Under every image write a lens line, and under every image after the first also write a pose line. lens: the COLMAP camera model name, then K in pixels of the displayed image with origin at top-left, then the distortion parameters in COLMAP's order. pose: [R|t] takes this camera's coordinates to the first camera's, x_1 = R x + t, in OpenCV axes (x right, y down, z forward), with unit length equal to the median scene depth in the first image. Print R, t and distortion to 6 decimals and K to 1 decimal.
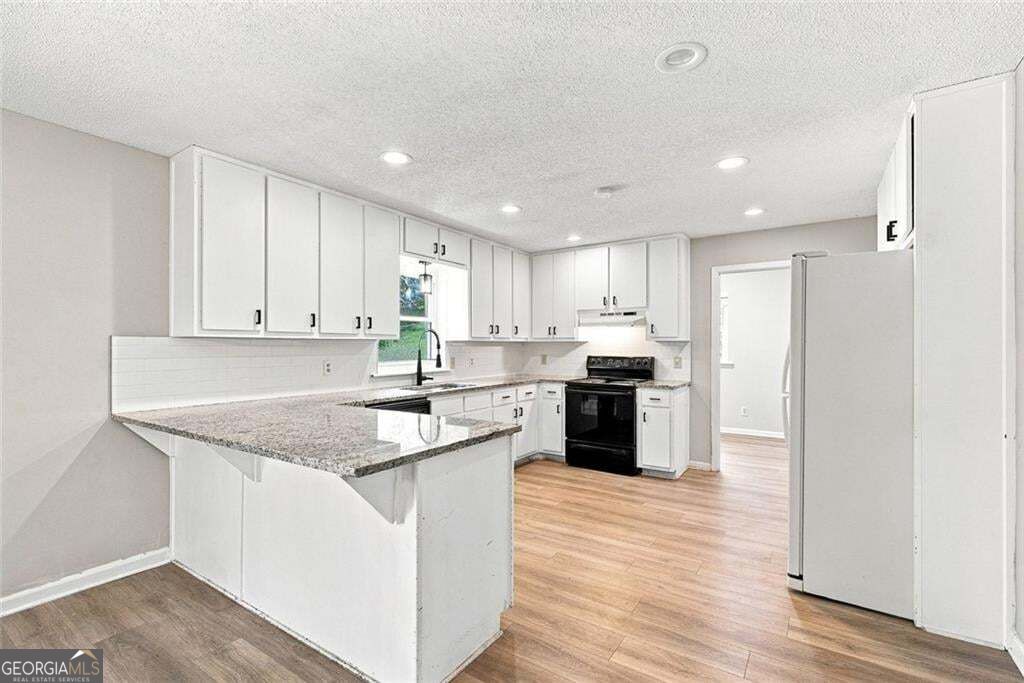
lens RADIAL K [[465.1, 0, 508.9], [0, 465.1, 344.6], [0, 0, 1]] dist [-0.001235, -0.000358]
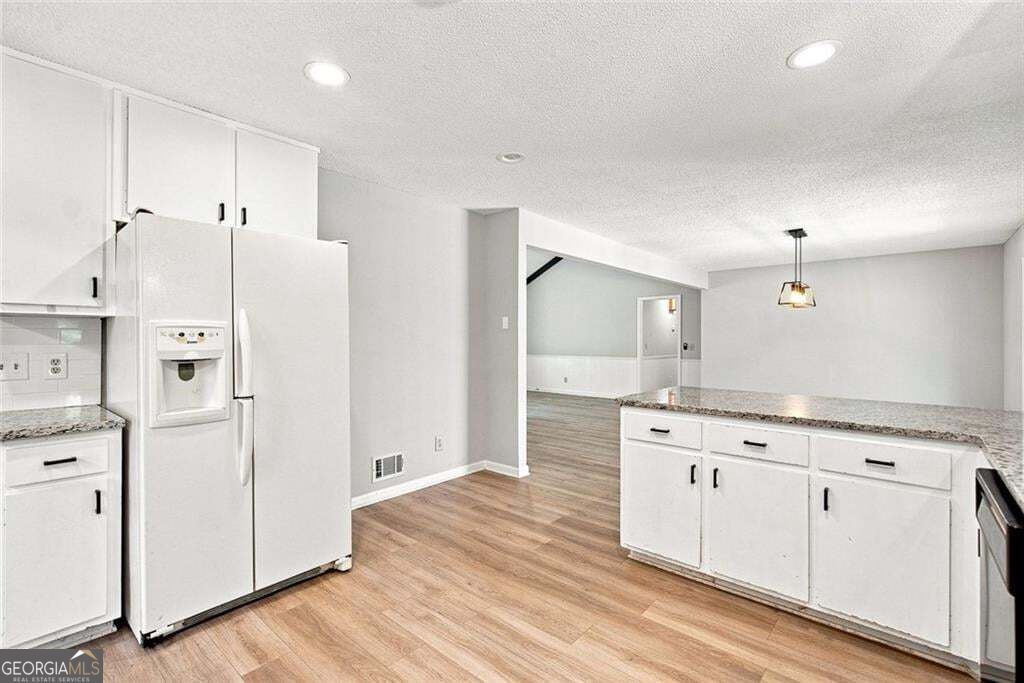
lens RADIAL K [[465.1, 0, 508.9], [0, 465.1, 344.6], [0, 0, 1]] dist [-0.001235, -0.000358]
pose [[-0.992509, -0.002021, 0.122152, 0.067223], [-0.000783, 0.999948, 0.010182, 0.009521], [-0.122166, 0.010010, -0.992459, 1.007837]]
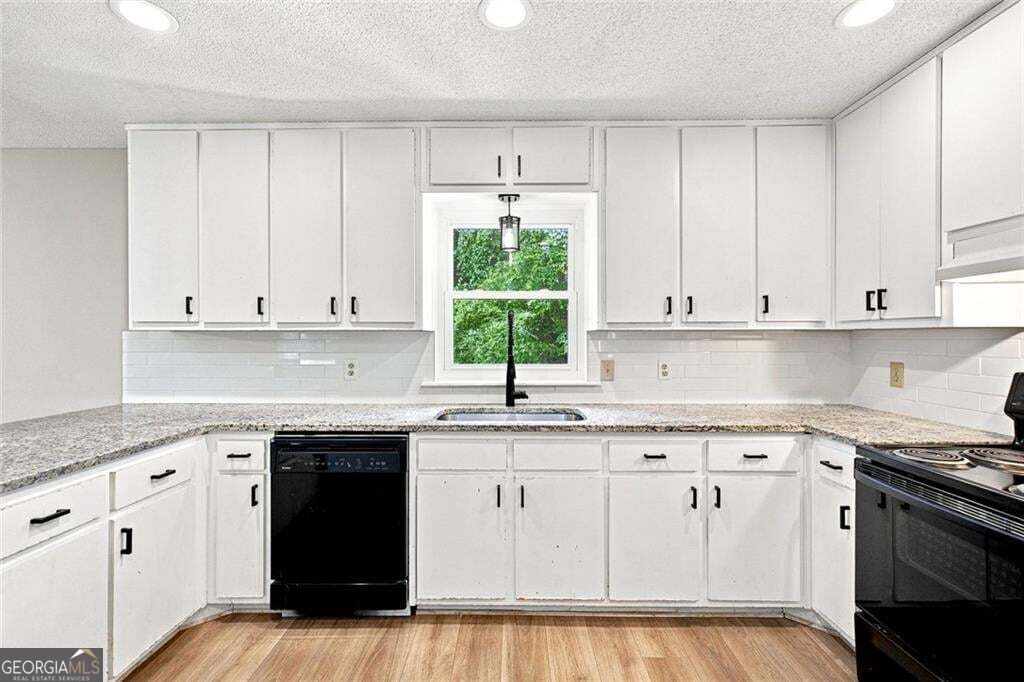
lens RADIAL K [[473.6, 0, 510.8], [0, 473.6, 334.8], [0, 0, 1]] dist [0.000675, -0.000121]
pose [[0.542741, -0.001239, -0.839899, 0.292173], [0.003728, 0.999993, 0.000933, -0.003854], [0.839892, -0.003637, 0.542742, 0.625192]]
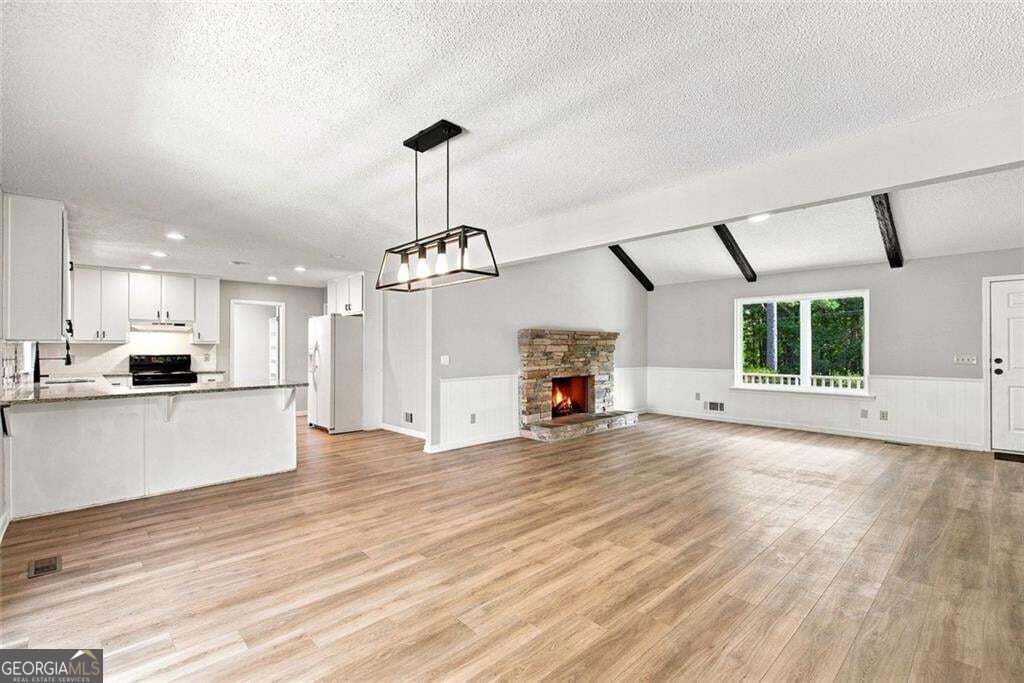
lens RADIAL K [[465.1, 0, 508.9], [0, 465.1, 344.6], [0, 0, 1]] dist [-0.001235, -0.000358]
pose [[0.226533, 0.004150, 0.973995, -0.956960], [0.000329, 0.999991, -0.004337, 0.002138], [-0.974003, 0.001303, 0.226530, -0.337874]]
